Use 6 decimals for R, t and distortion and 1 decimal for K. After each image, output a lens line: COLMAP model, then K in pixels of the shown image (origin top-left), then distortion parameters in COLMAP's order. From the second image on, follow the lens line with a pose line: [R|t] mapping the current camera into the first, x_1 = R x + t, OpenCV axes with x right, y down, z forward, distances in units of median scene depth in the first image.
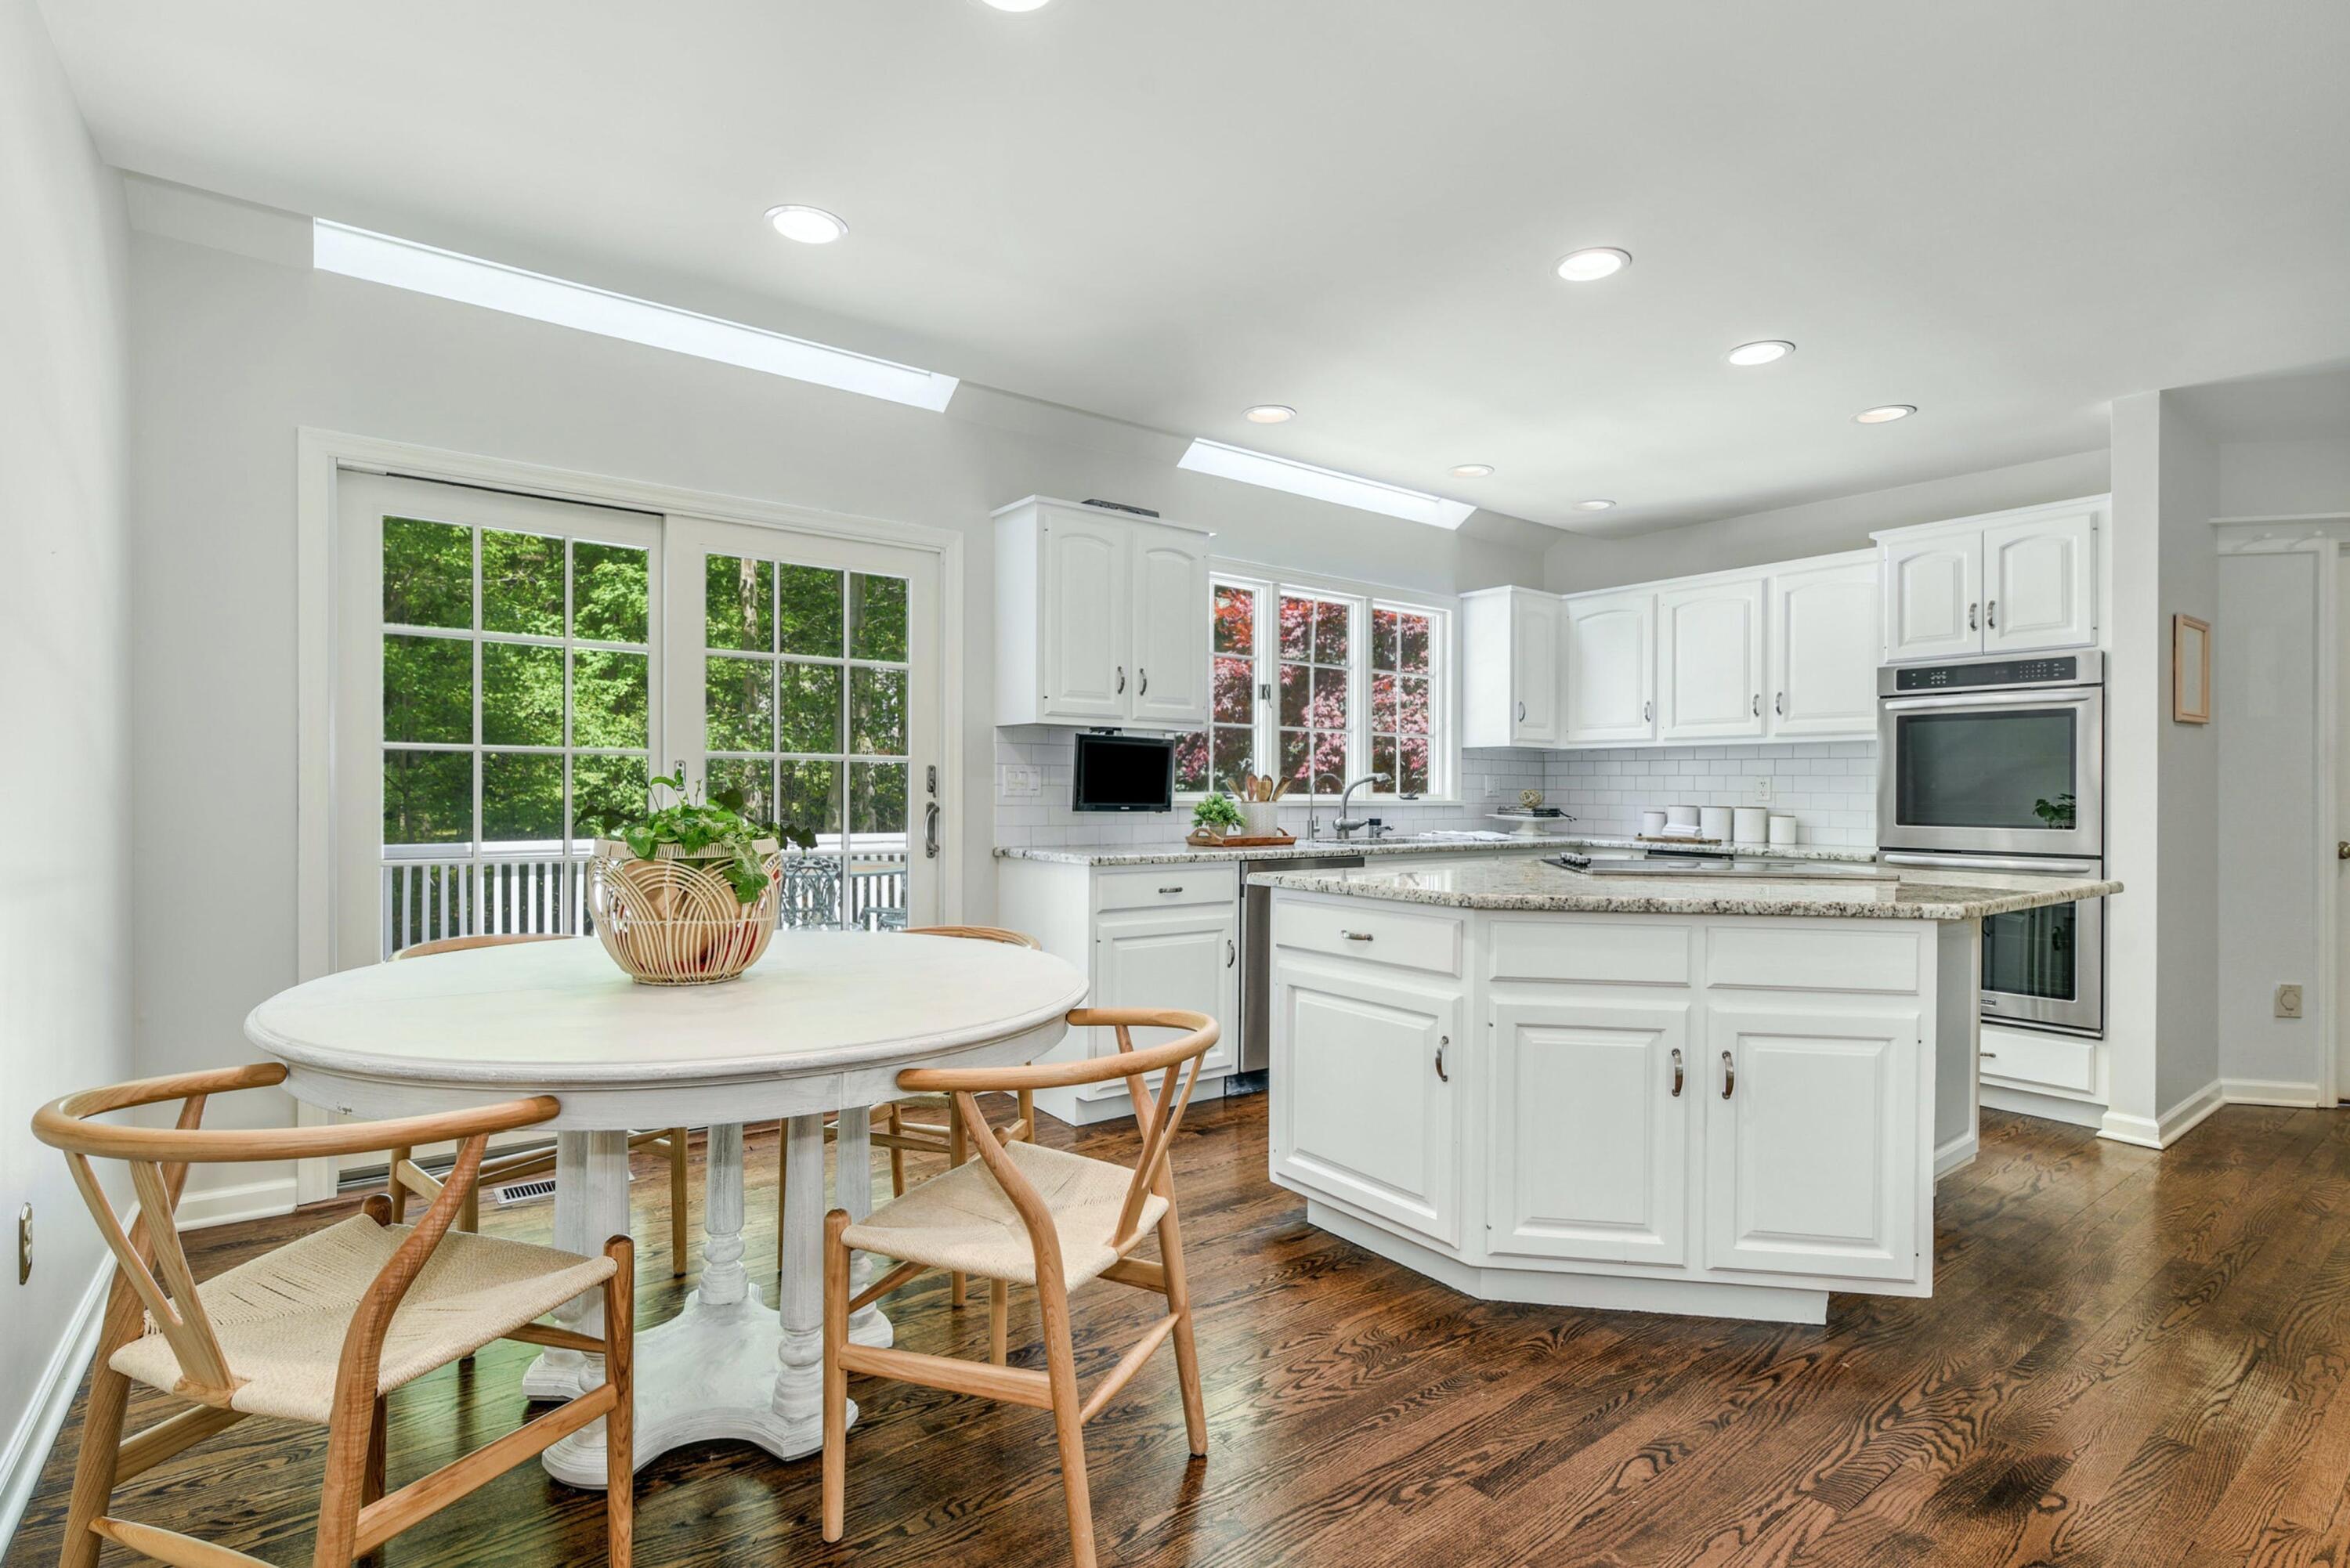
lens RADIAL K [[1122.6, 0, 1173.9], [0, 1122.6, 787.4], [0, 0, 1]] dist [0.001506, -0.000156]
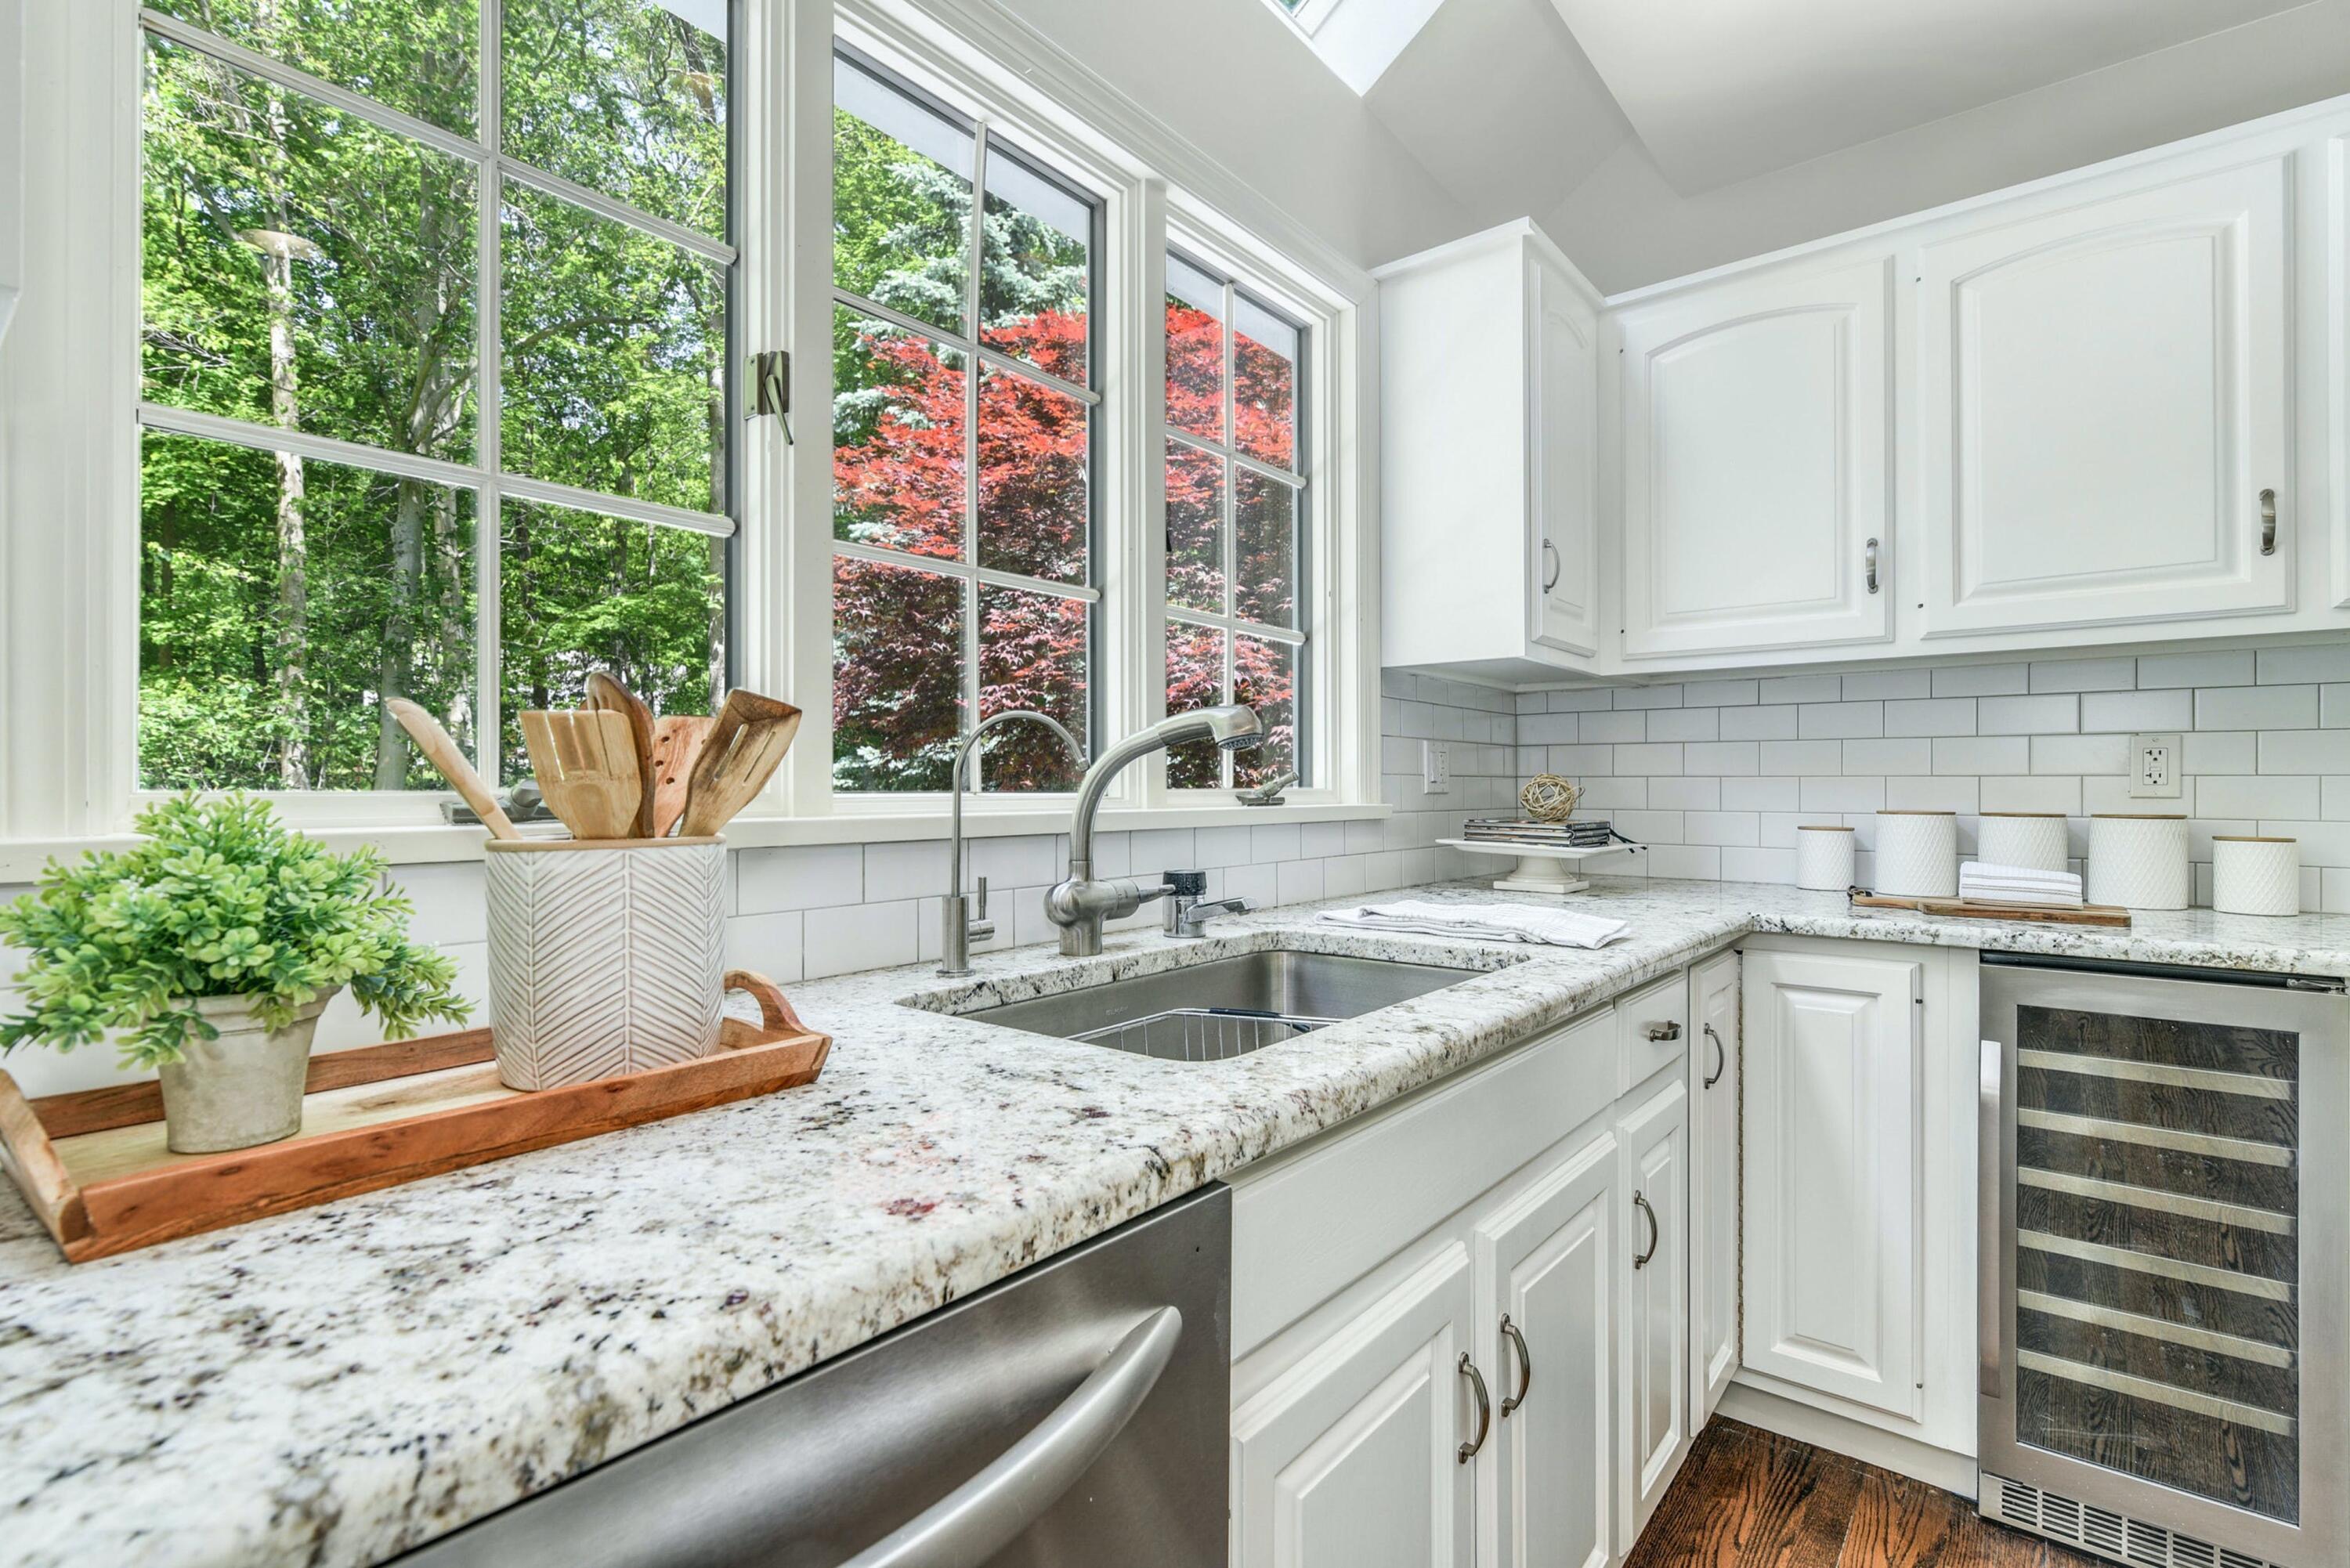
lens RADIAL K [[1118.1, 0, 1167.1], [0, 1118.1, 788.2], [0, 0, 1]] dist [-0.000613, -0.000079]
pose [[0.971483, -0.009387, 0.236922, 0.104131], [0.009174, 0.999956, 0.002000, 0.004628], [-0.236931, 0.000231, 0.971527, 0.712607]]
